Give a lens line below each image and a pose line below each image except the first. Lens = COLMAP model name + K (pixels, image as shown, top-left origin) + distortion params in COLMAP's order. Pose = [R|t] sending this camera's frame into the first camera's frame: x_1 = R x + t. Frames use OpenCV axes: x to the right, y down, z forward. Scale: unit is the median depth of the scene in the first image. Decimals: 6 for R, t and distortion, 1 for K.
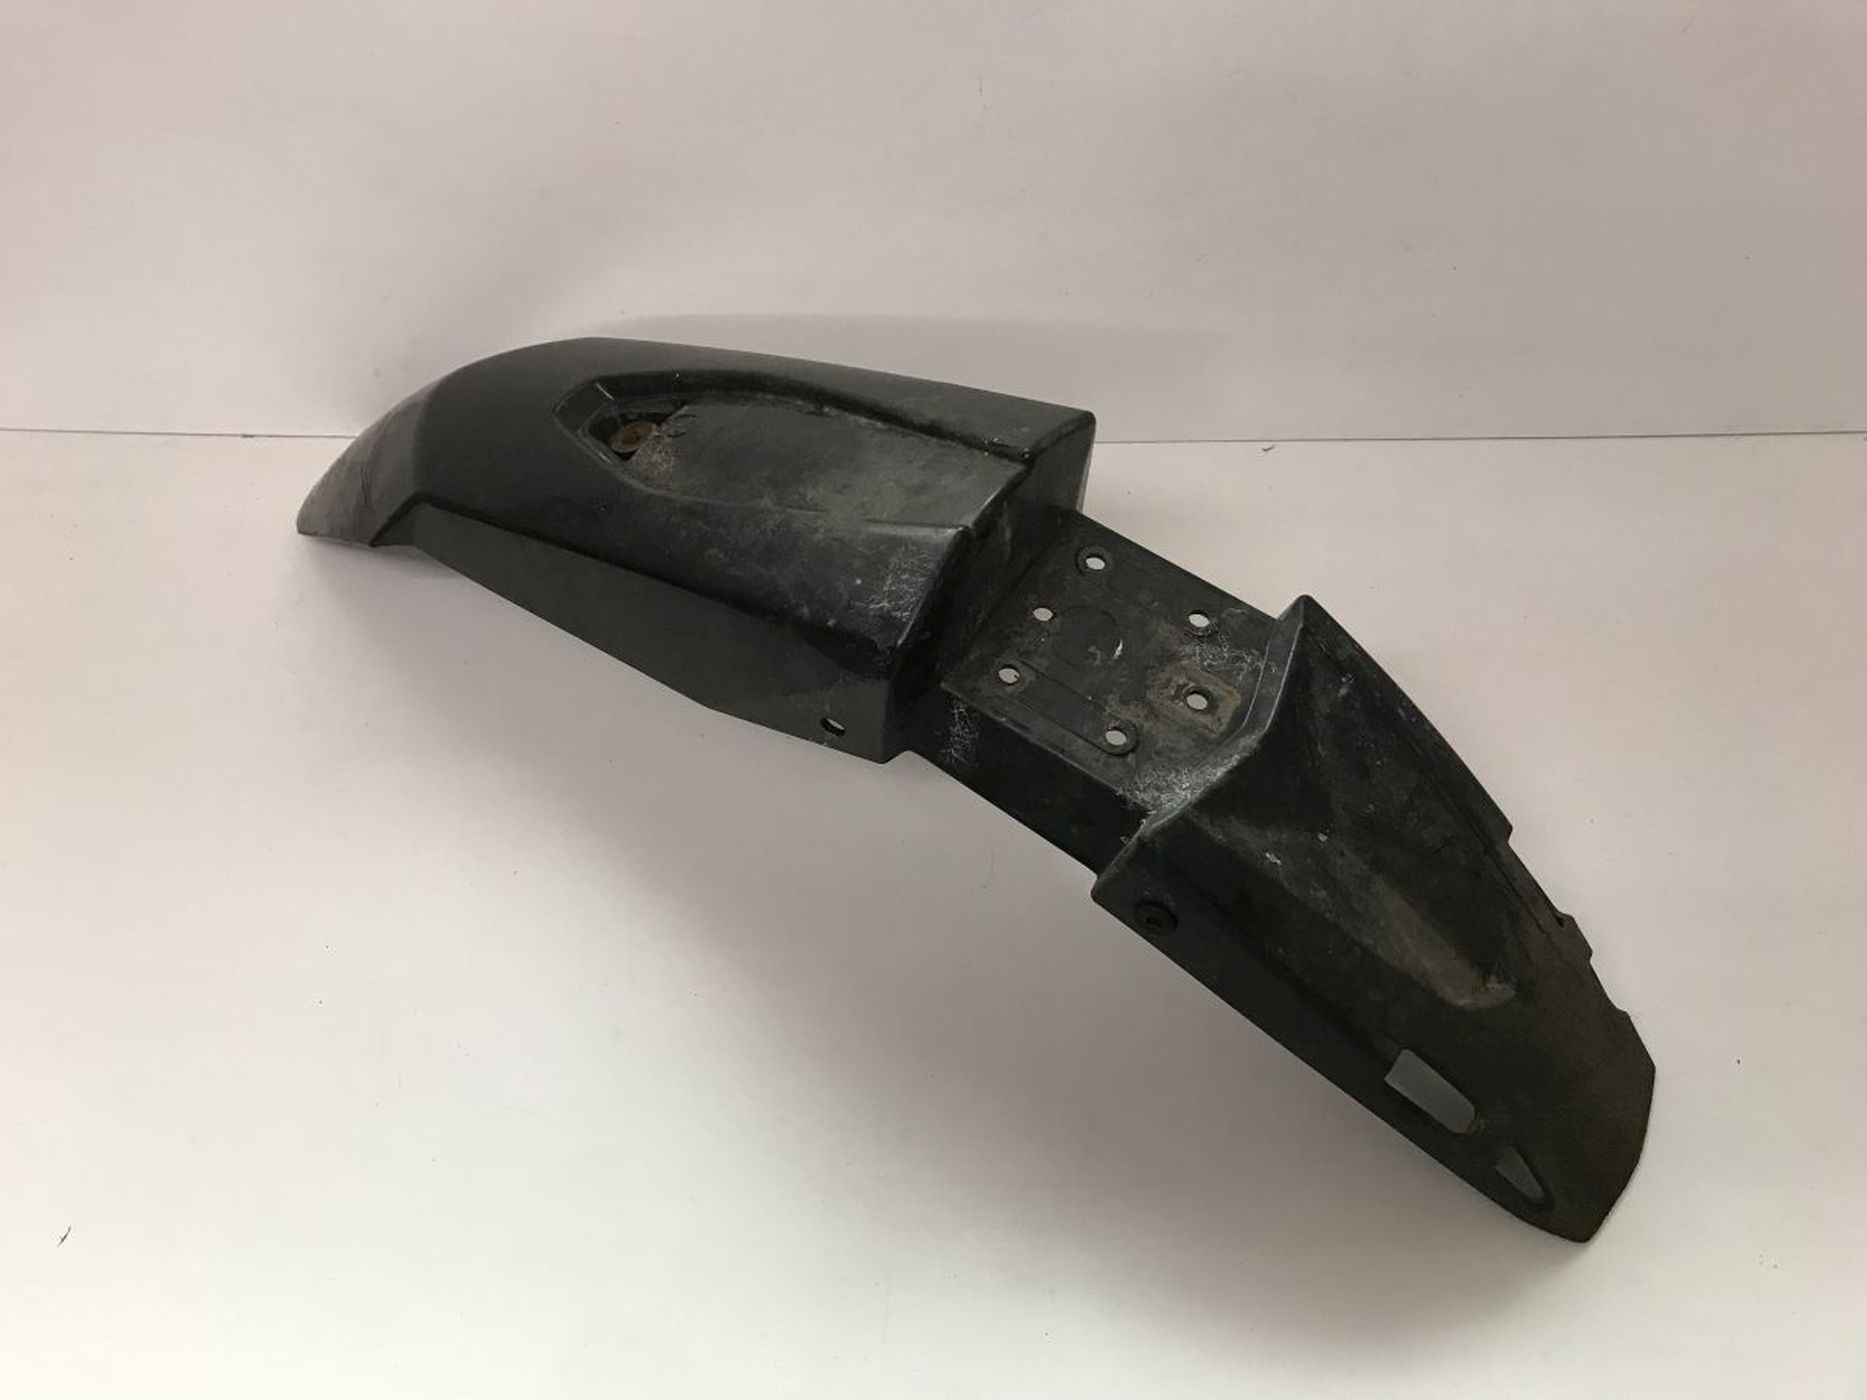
lens RADIAL K [[1524.6, 0, 933.1], [0, 1524.6, 657.2], [0, 0, 1]] dist [0.138296, -0.270402]
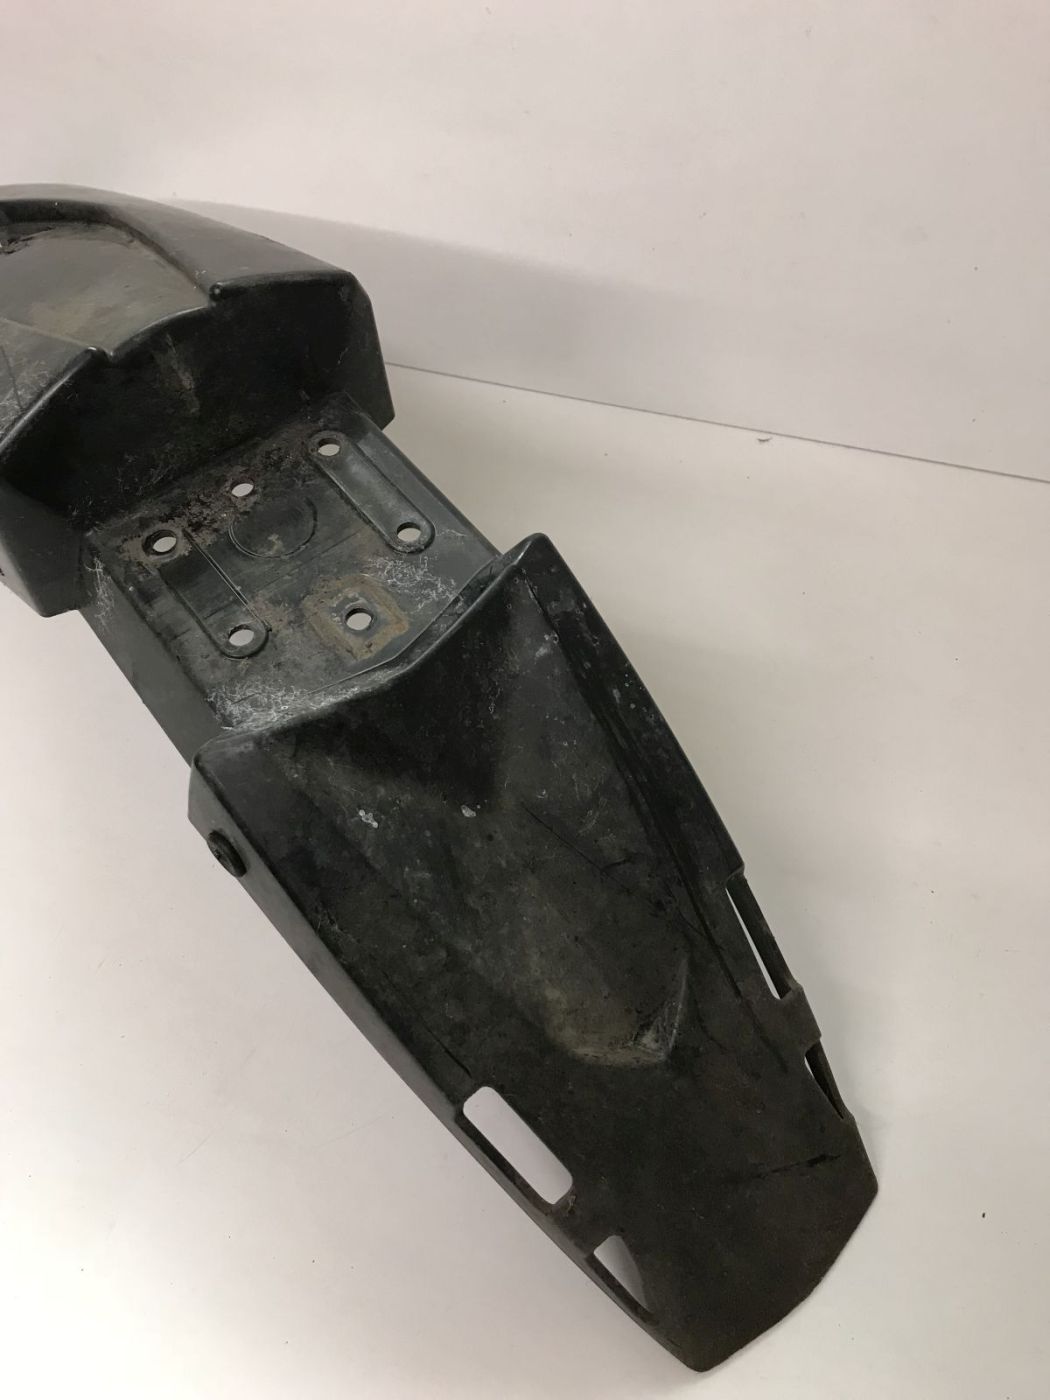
lens RADIAL K [[1143.2, 0, 524.8], [0, 1143.2, 646.6], [0, 0, 1]] dist [0.138296, -0.270402]
pose [[0.952149, 0.224007, -0.207926, 0.392580], [-0.221855, 0.974489, 0.033922, 0.000854], [0.210220, 0.013831, 0.977556, 0.393625]]
